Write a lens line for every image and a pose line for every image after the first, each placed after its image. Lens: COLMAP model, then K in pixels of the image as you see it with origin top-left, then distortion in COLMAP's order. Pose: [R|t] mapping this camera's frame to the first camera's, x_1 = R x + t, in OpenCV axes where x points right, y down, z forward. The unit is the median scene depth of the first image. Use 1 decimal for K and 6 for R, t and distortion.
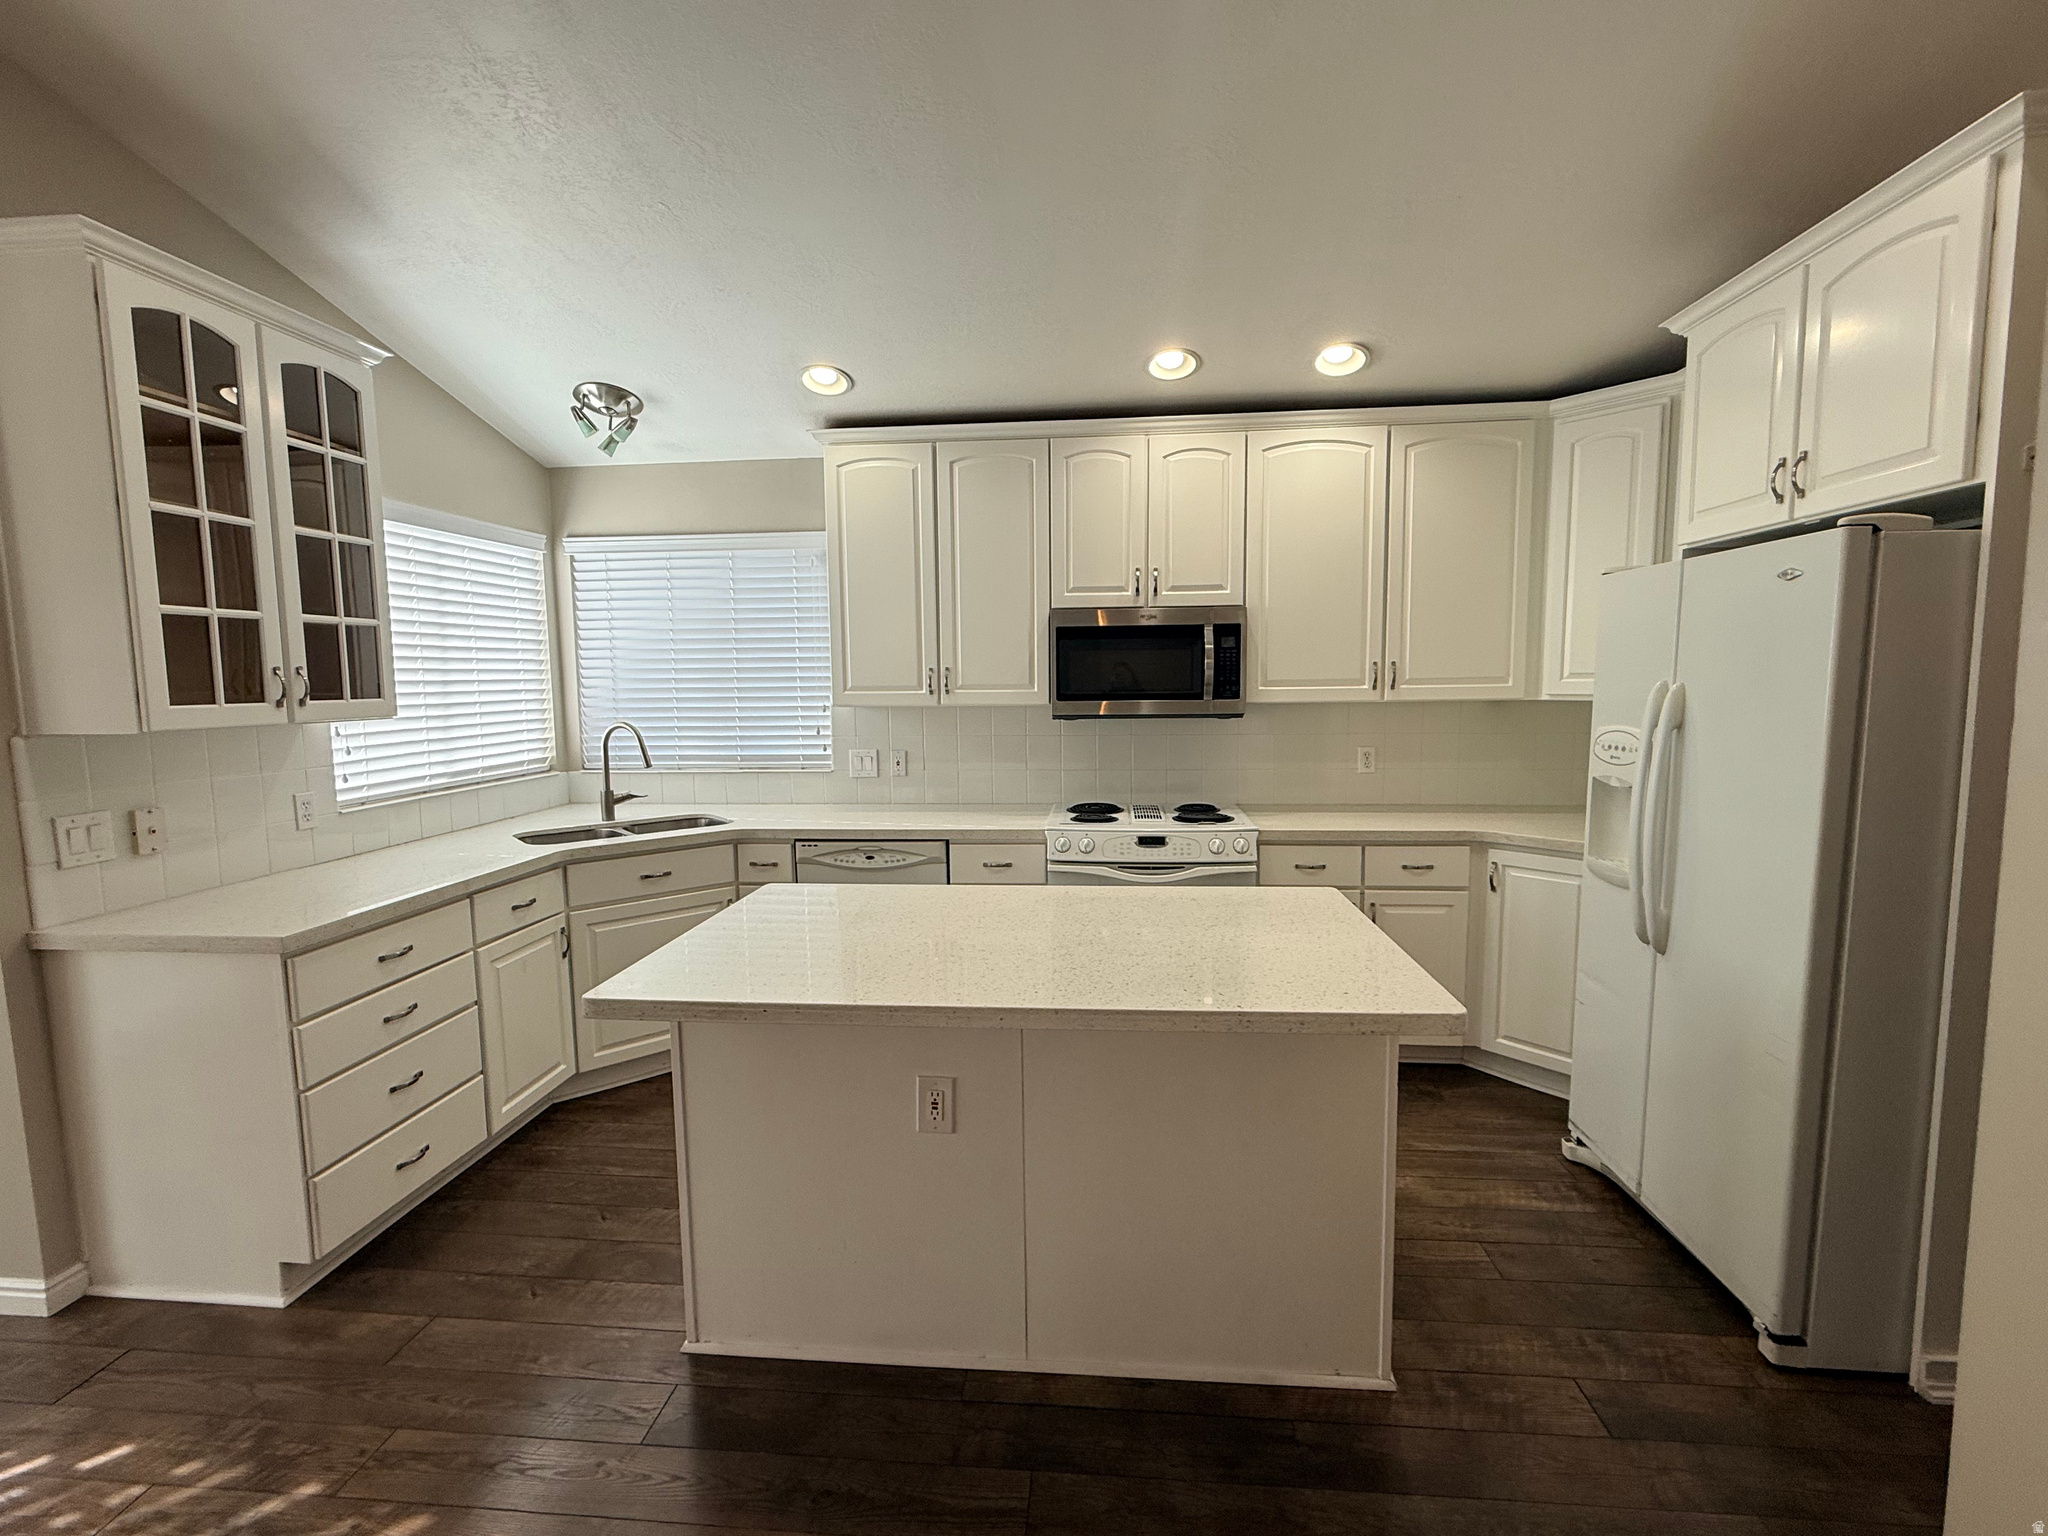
lens RADIAL K [[916.8, 0, 1029.6], [0, 916.8, 766.4], [0, 0, 1]] dist [-0.001678, -0.000177]
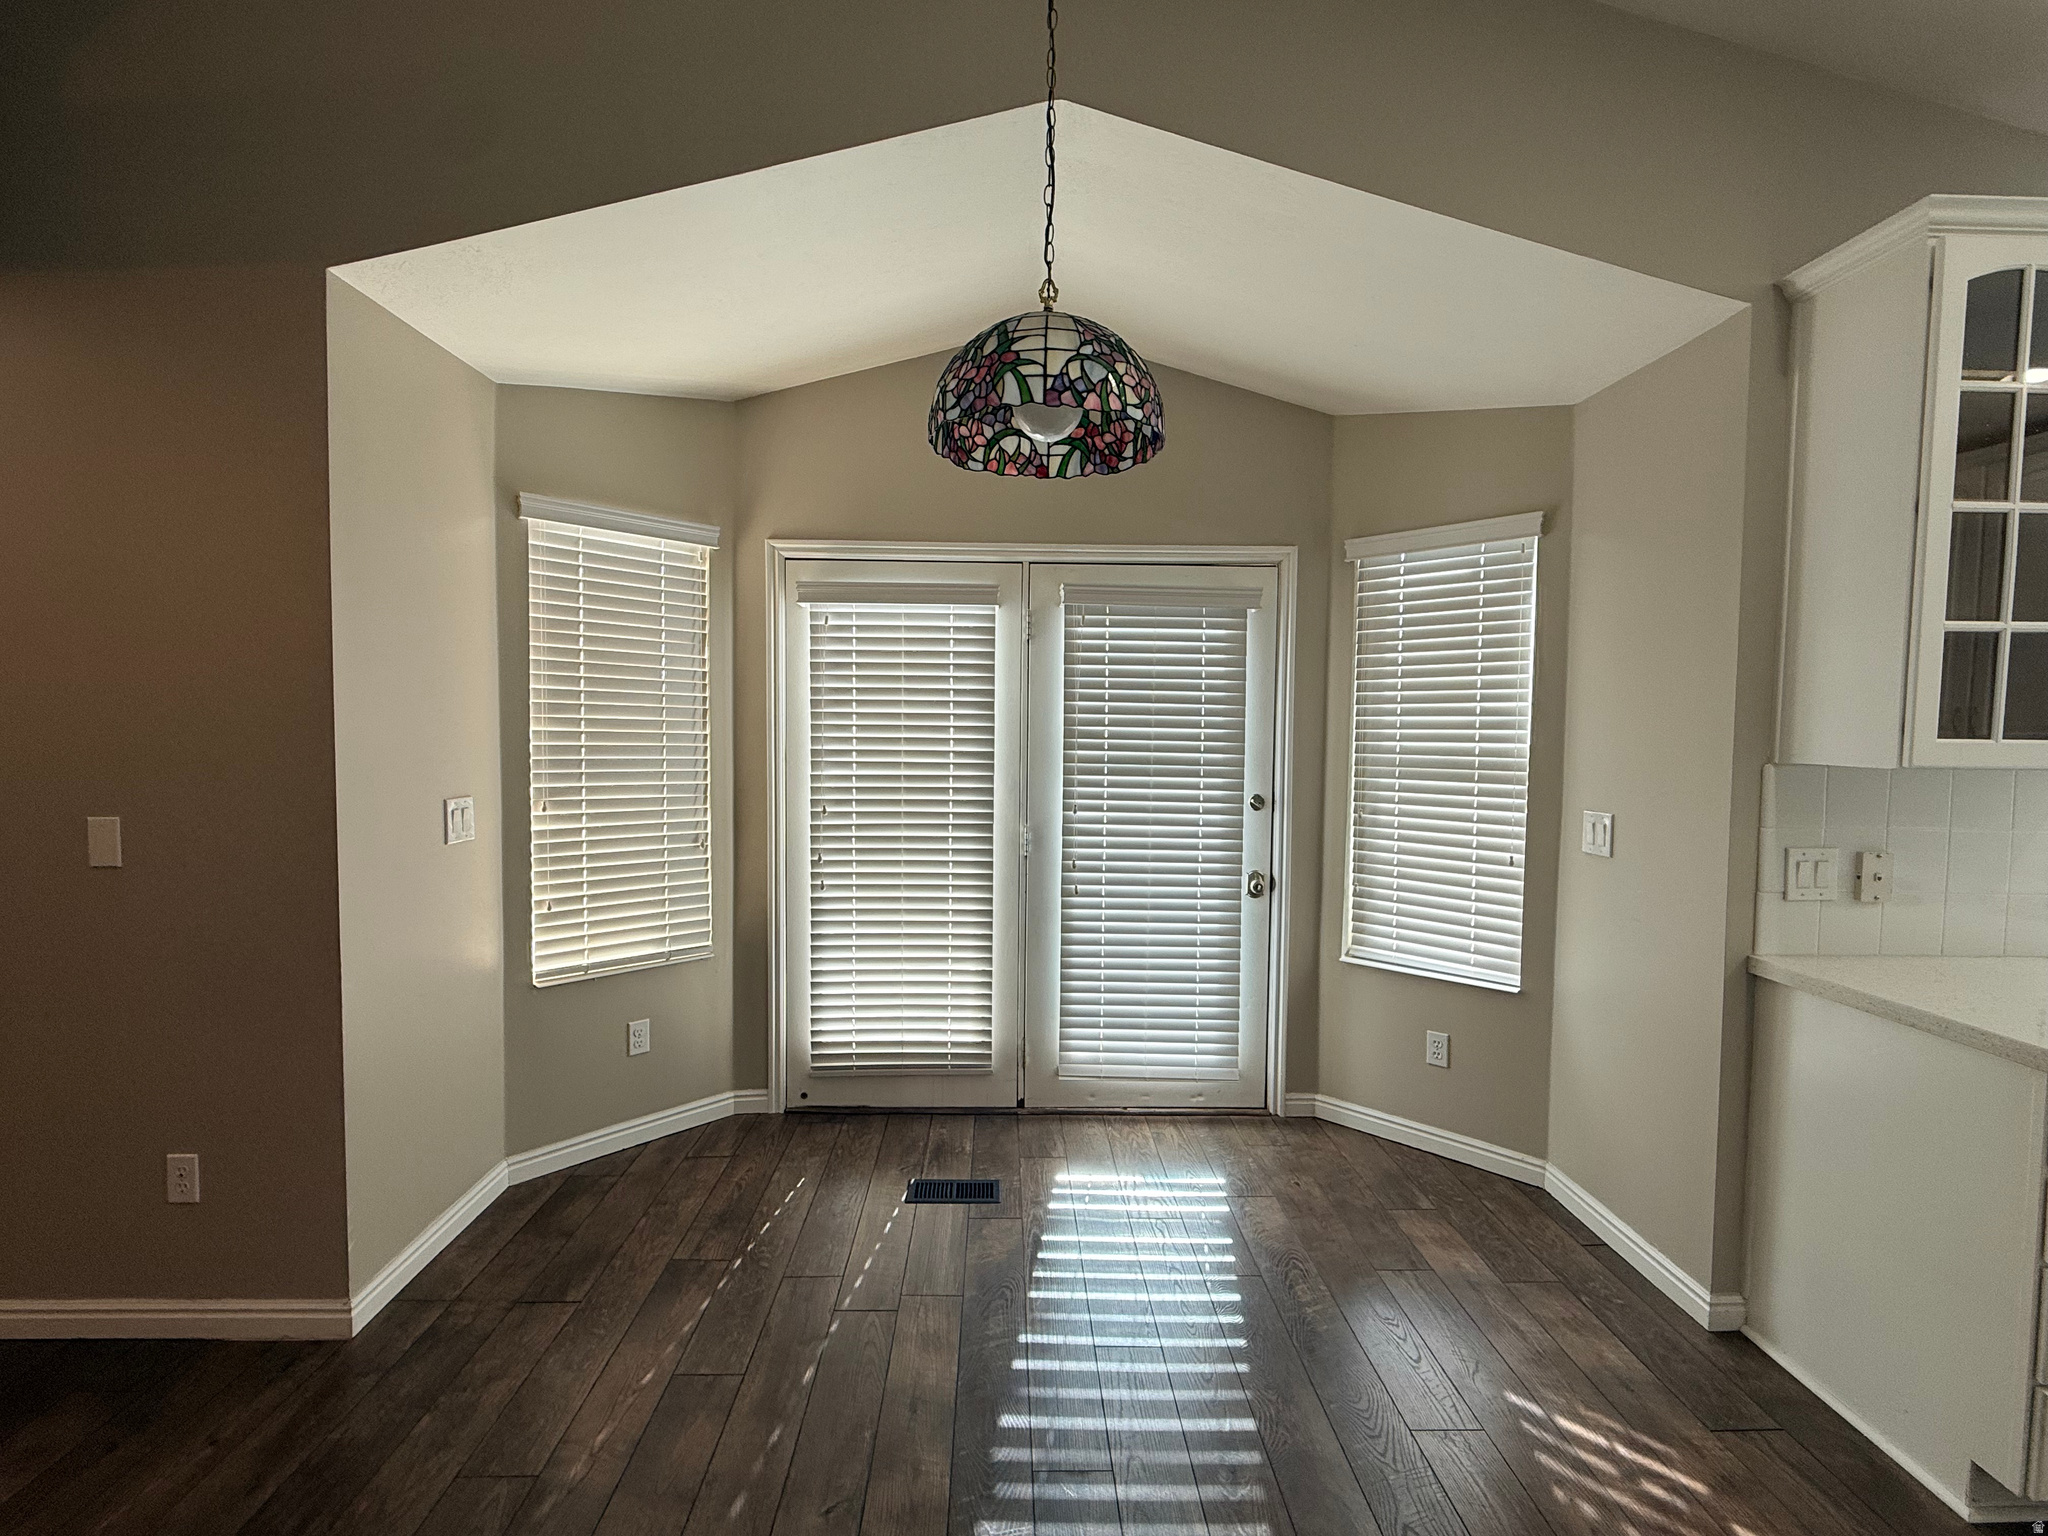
lens RADIAL K [[916.8, 0, 1020.9], [0, 916.8, 767.3], [0, 0, 1]] dist [-0.001678, -0.000177]
pose [[0.103982, 0.060626, -0.992730, -0.175318], [-0.113677, 0.992324, 0.048694, 0.016020], [0.988061, 0.107787, 0.110075, 0.061858]]
